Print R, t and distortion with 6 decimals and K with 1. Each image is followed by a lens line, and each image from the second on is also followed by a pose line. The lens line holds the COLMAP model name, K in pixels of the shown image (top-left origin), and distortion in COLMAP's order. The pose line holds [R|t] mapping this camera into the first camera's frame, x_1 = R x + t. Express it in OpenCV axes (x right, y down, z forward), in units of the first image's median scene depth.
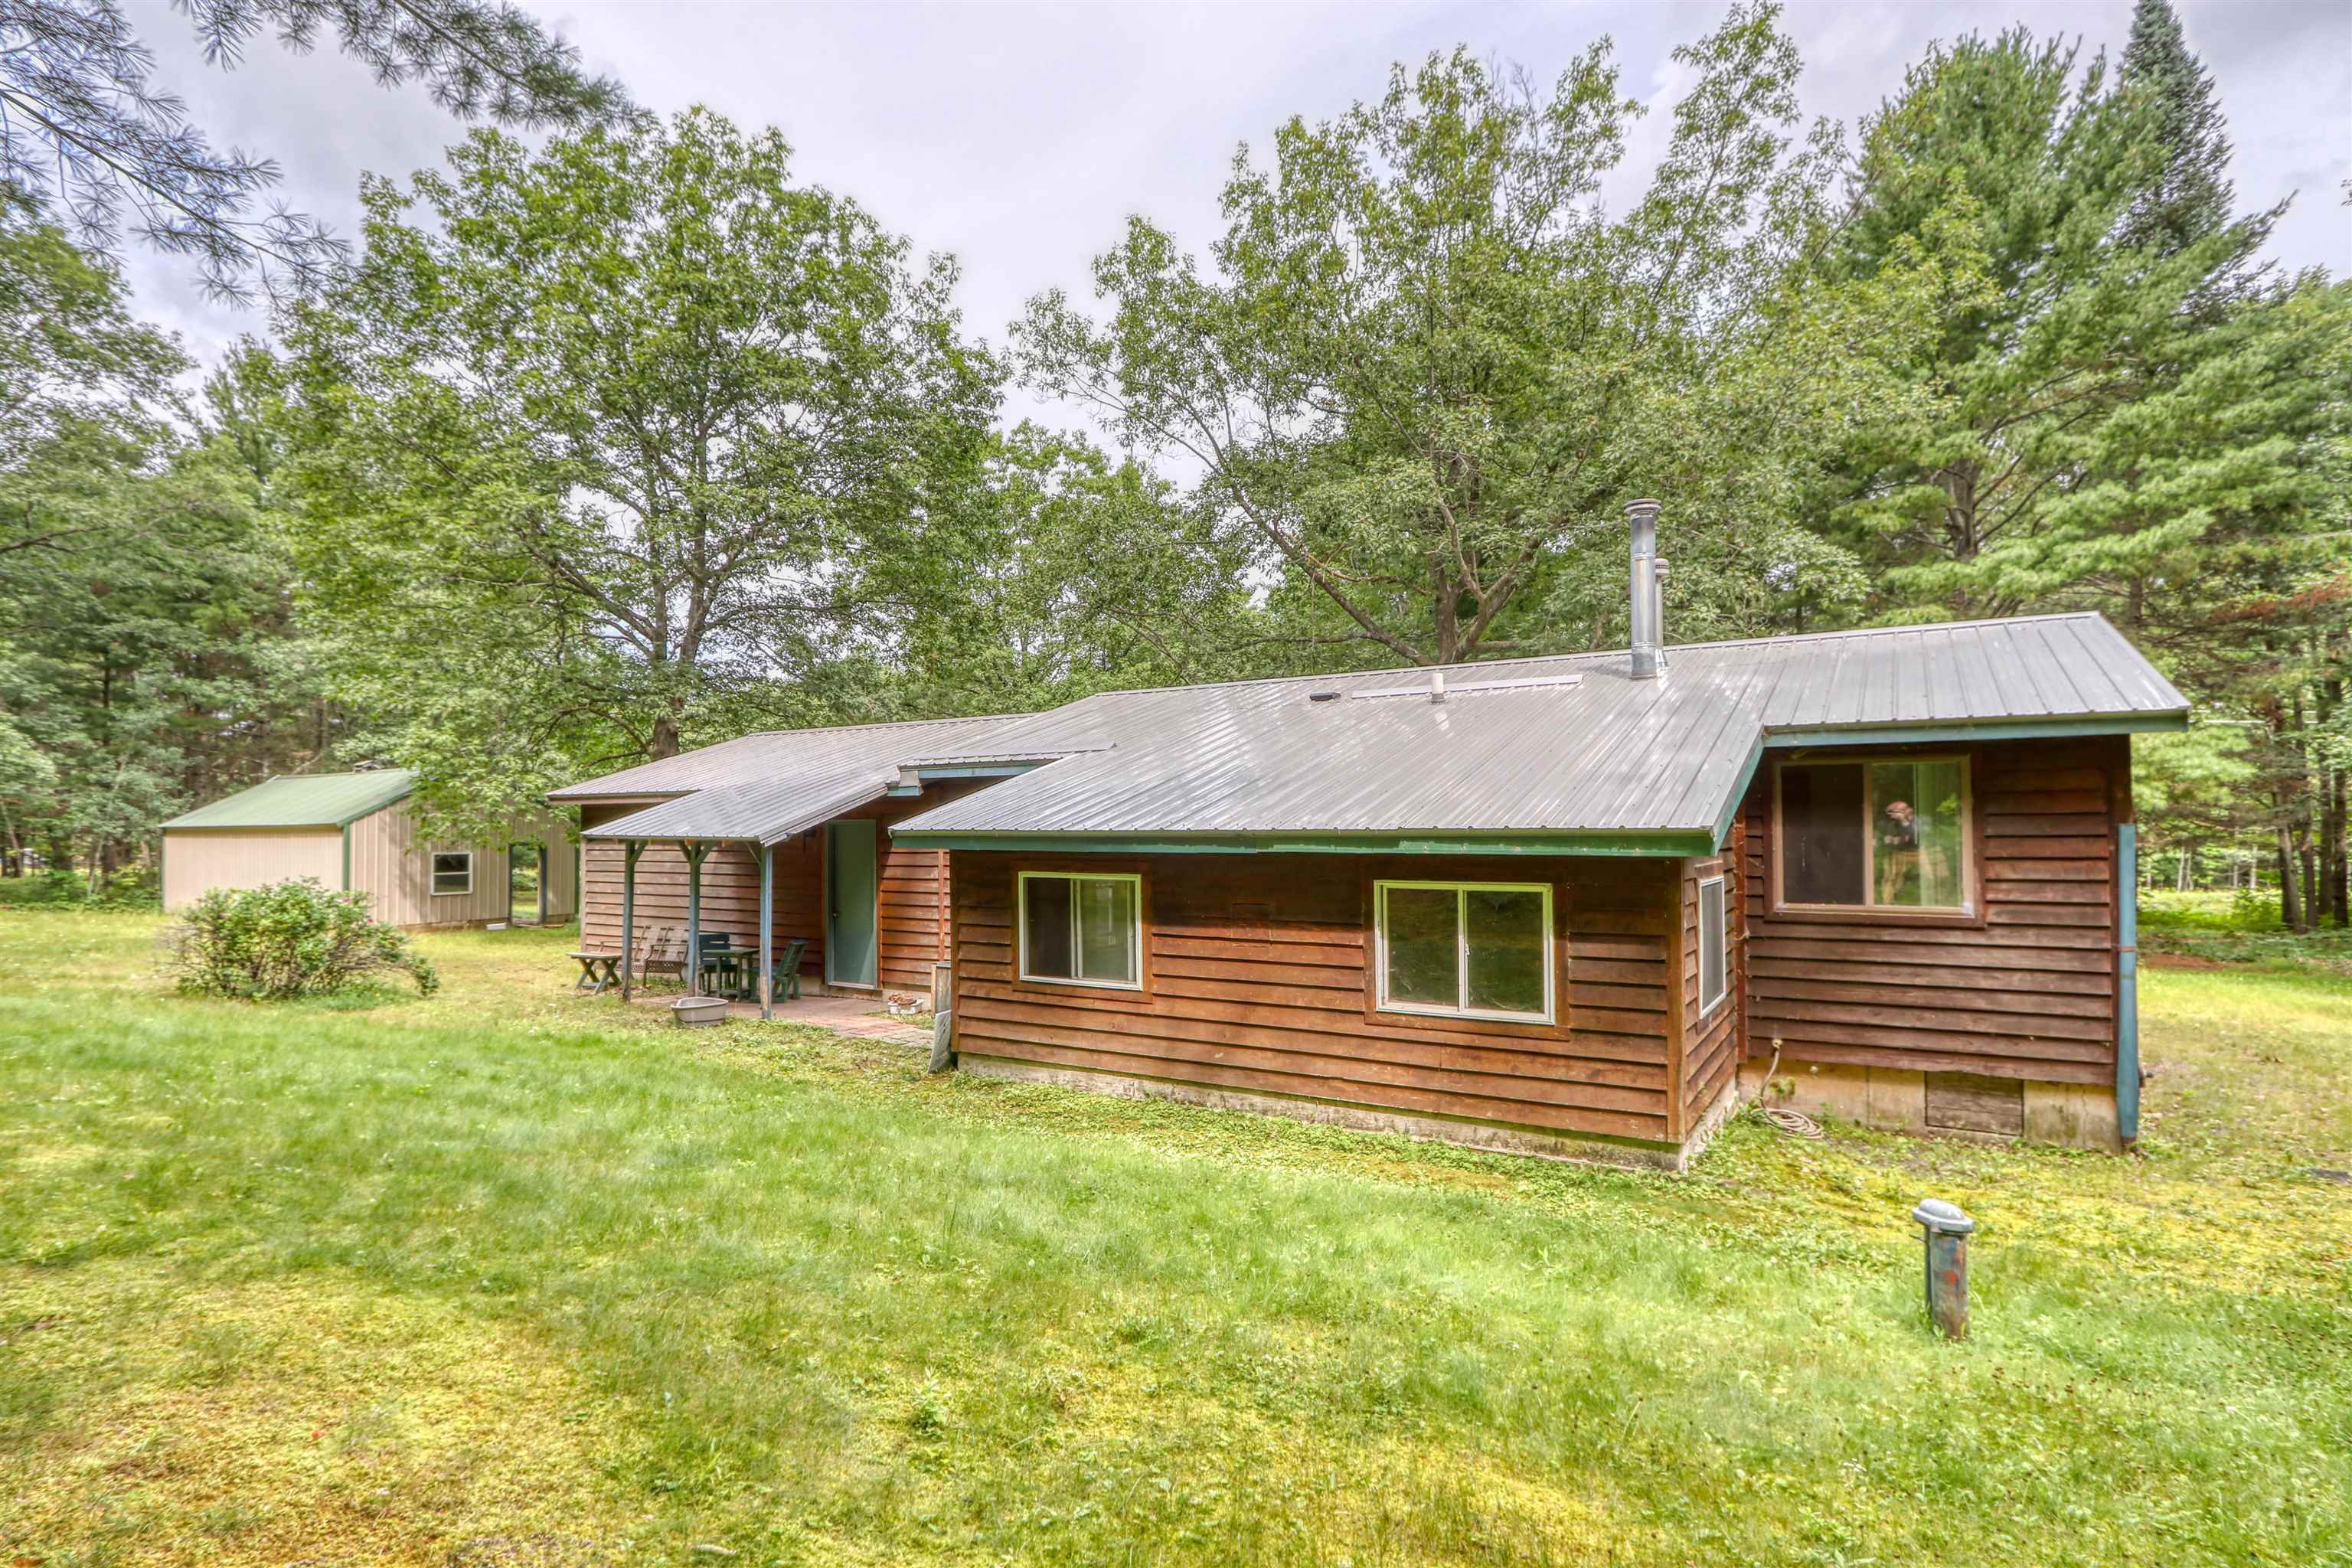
lens RADIAL K [[1198.4, 0, 1176.3], [0, 1198.4, 795.5], [0, 0, 1]] dist [-0.022280, 0.007226]
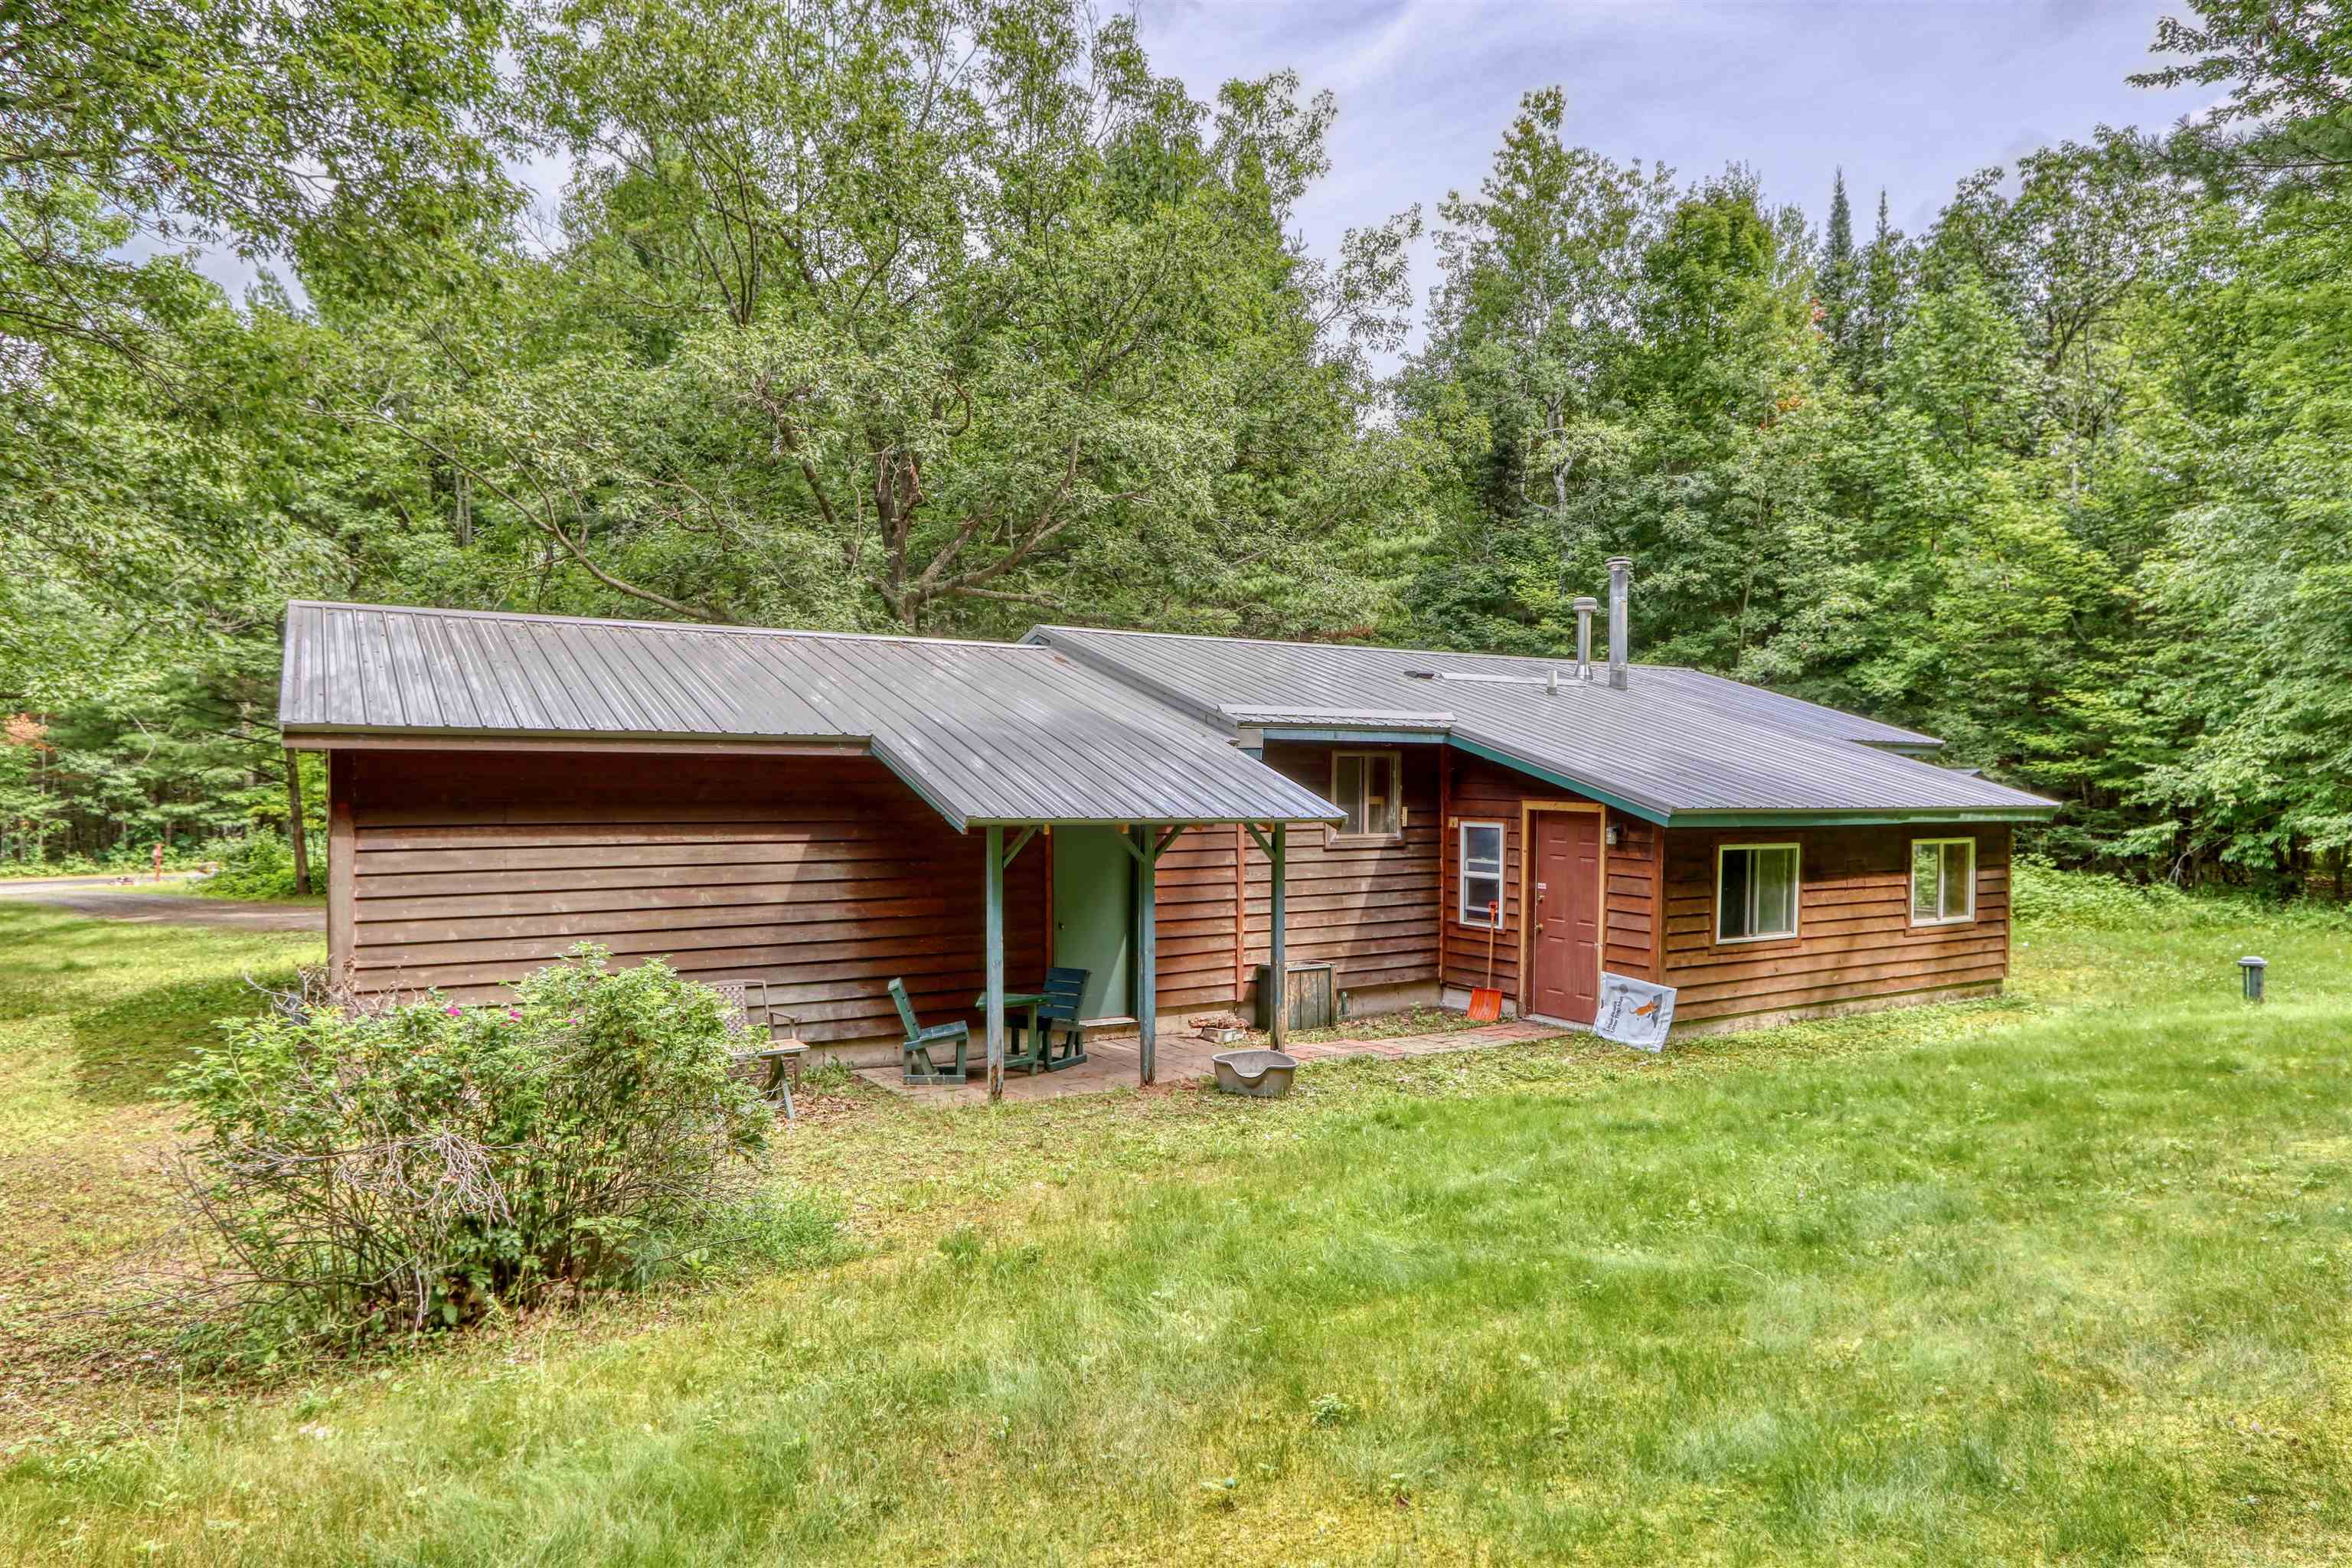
lens RADIAL K [[1448.4, 0, 1175.1], [0, 1448.4, 785.0], [0, 0, 1]] dist [-0.003778, -0.000462]
pose [[0.413386, 0.001106, 0.910555, -1.641744], [-0.033441, 0.999343, 0.013968, 0.007364], [-0.909941, -0.036224, 0.413152, 0.969349]]
